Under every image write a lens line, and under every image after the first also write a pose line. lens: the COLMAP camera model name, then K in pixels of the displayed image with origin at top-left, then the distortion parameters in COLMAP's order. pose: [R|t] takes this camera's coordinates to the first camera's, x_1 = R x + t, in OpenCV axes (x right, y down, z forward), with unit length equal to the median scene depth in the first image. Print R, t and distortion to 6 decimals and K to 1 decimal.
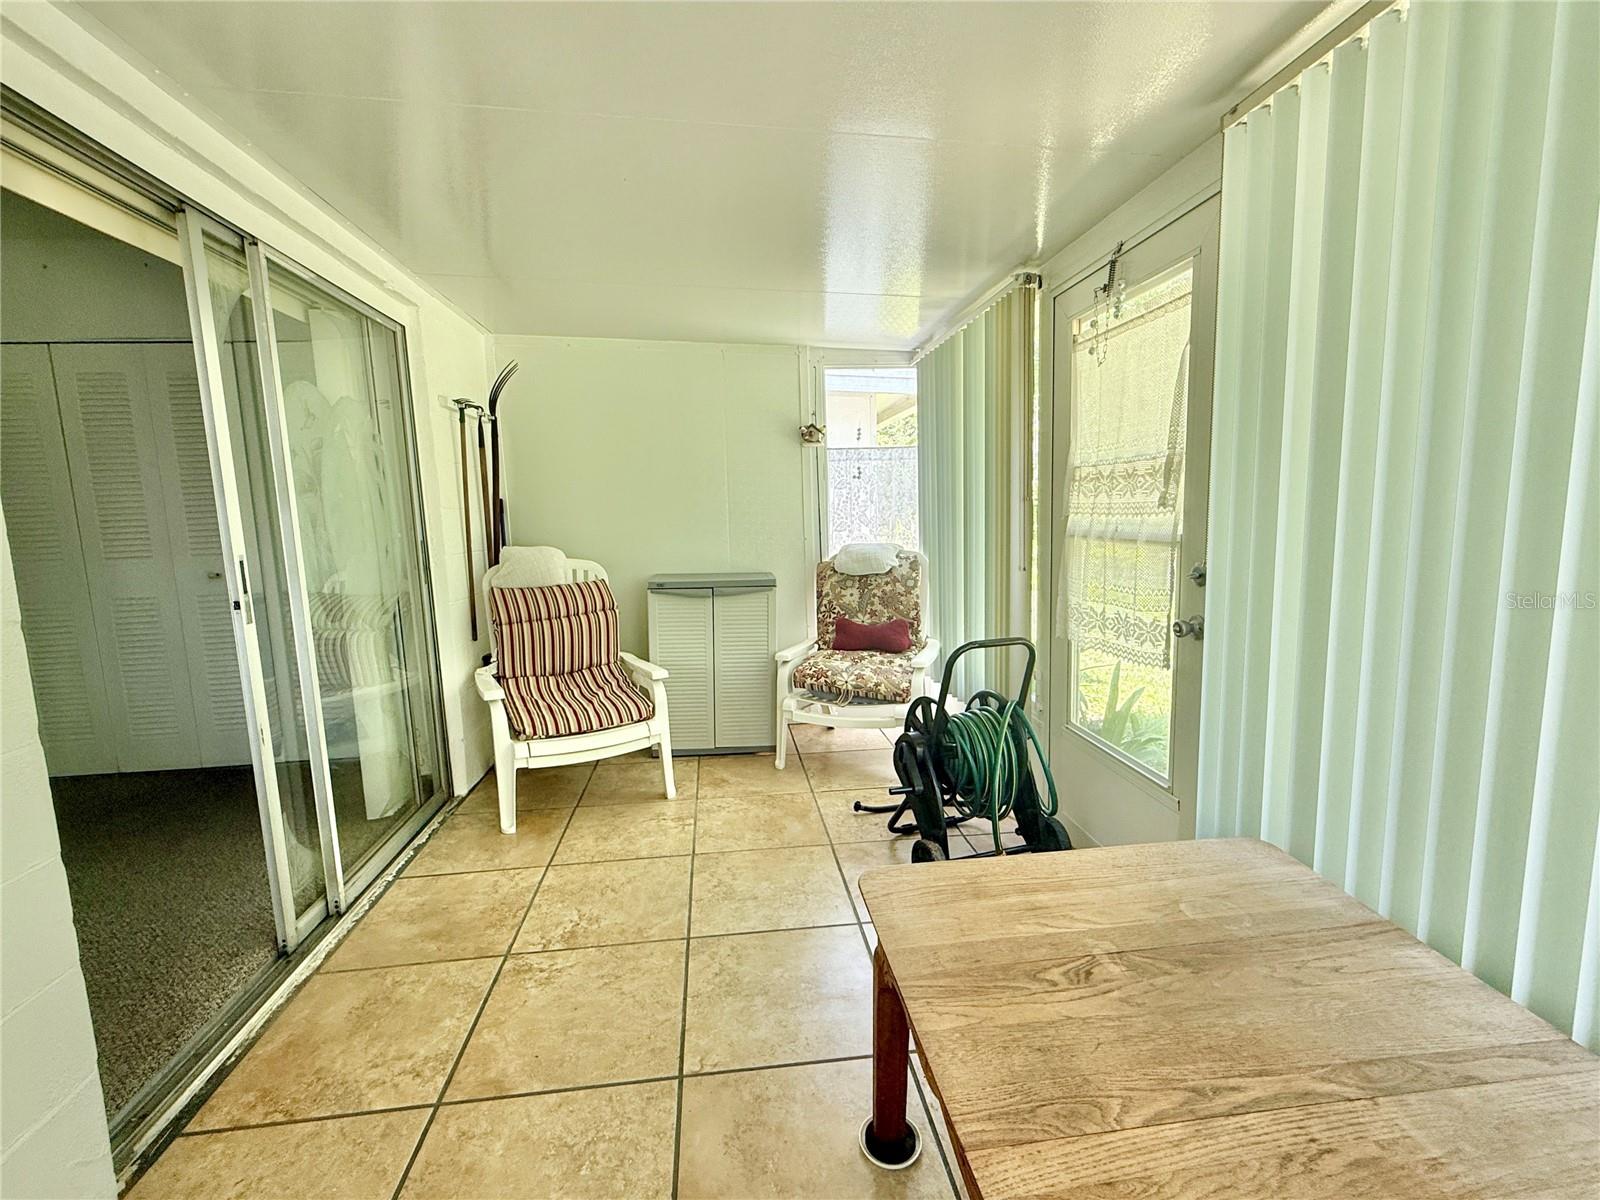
lens RADIAL K [[690.8, 0, 800.0], [0, 690.8, 600.0], [0, 0, 1]] dist [0.001477, 0.000302]
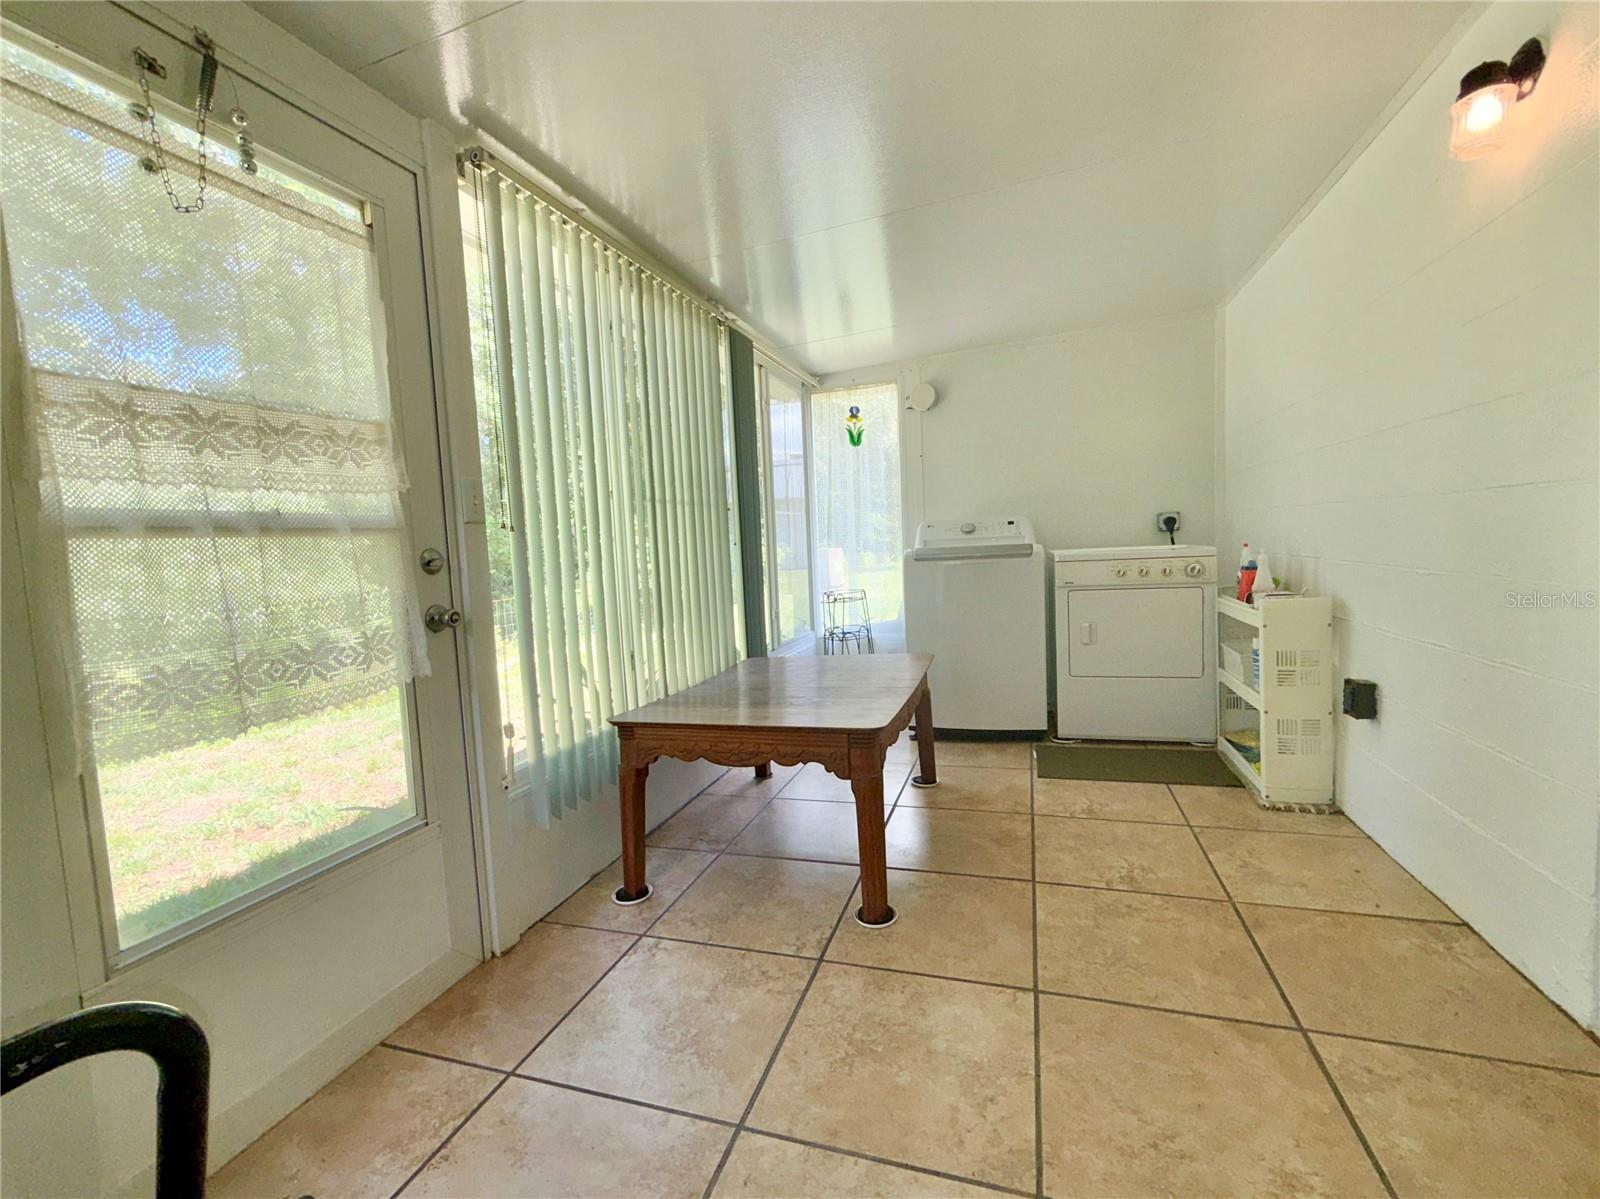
lens RADIAL K [[690.8, 0, 800.0], [0, 690.8, 599.5], [0, 0, 1]] dist [0.001477, 0.000302]
pose [[-0.900313, 0.042726, 0.433140, -0.280215], [0.134378, 0.973838, 0.183253, -0.094061], [-0.413979, 0.223190, -0.882501, 1.649206]]
